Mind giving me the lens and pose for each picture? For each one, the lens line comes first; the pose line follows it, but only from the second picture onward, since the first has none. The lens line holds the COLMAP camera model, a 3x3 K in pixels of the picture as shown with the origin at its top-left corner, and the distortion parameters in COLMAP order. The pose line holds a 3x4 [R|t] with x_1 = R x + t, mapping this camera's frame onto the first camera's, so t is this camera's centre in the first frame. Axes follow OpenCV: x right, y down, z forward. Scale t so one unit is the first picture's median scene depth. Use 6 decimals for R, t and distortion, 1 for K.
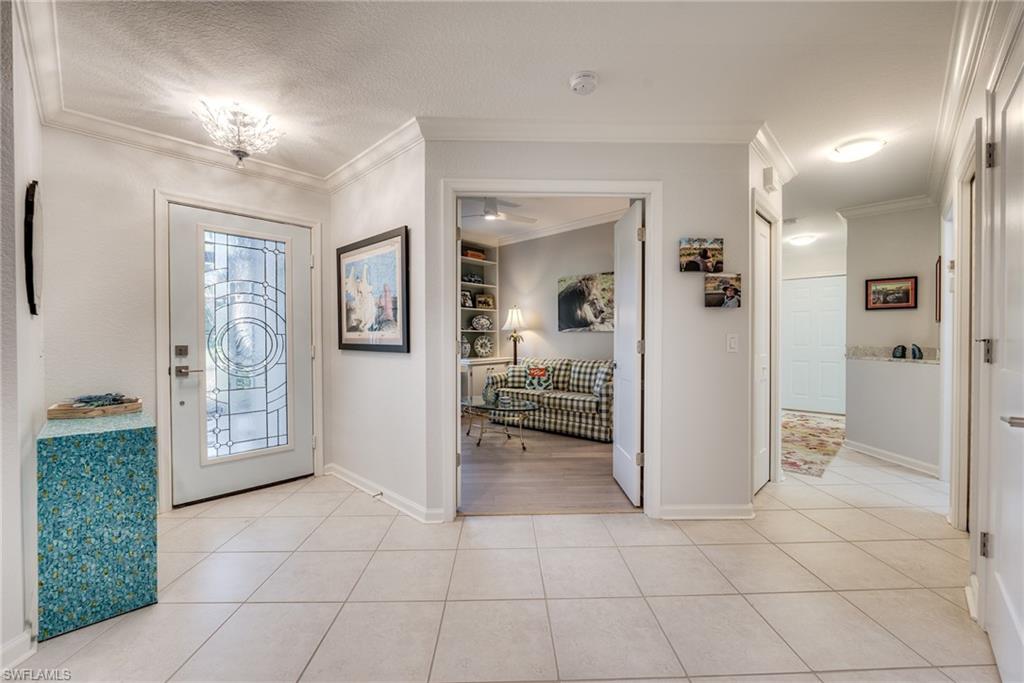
lens RADIAL K [[409.6, 0, 510.7], [0, 409.6, 341.9], [0, 0, 1]] dist [-0.007259, -0.001805]
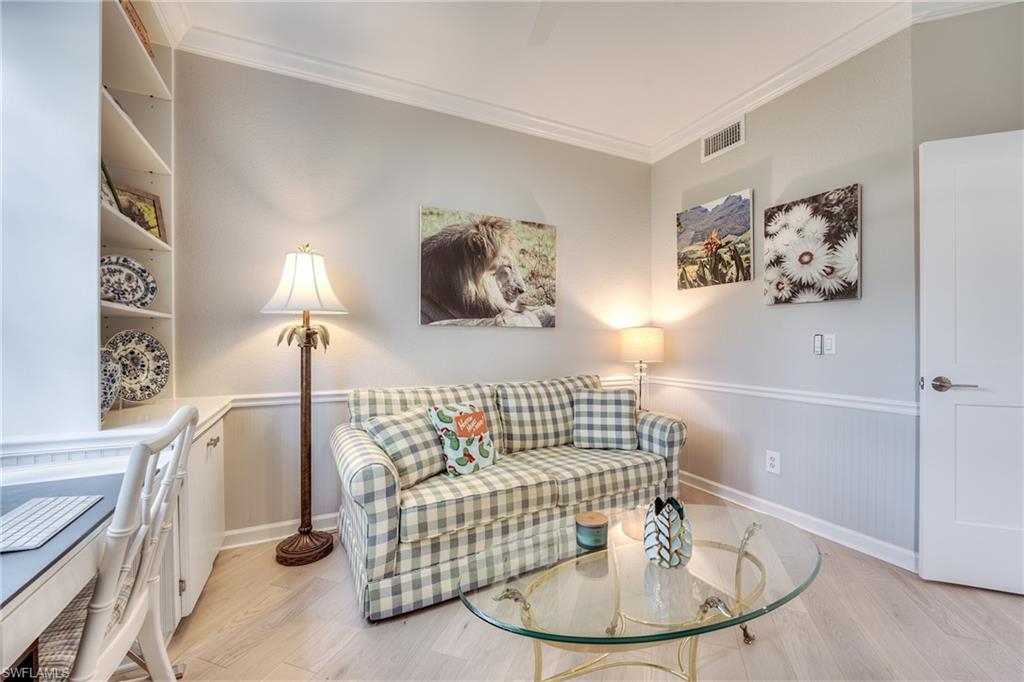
lens RADIAL K [[409.6, 0, 511.7], [0, 409.6, 339.2], [0, 0, 1]] dist [-0.007259, -0.001805]
pose [[0.341210, 0.010076, 0.939933, -0.288125], [0.010923, 0.999833, -0.014683, -0.001811], [-0.939924, 0.015277, 0.341043, 0.809315]]
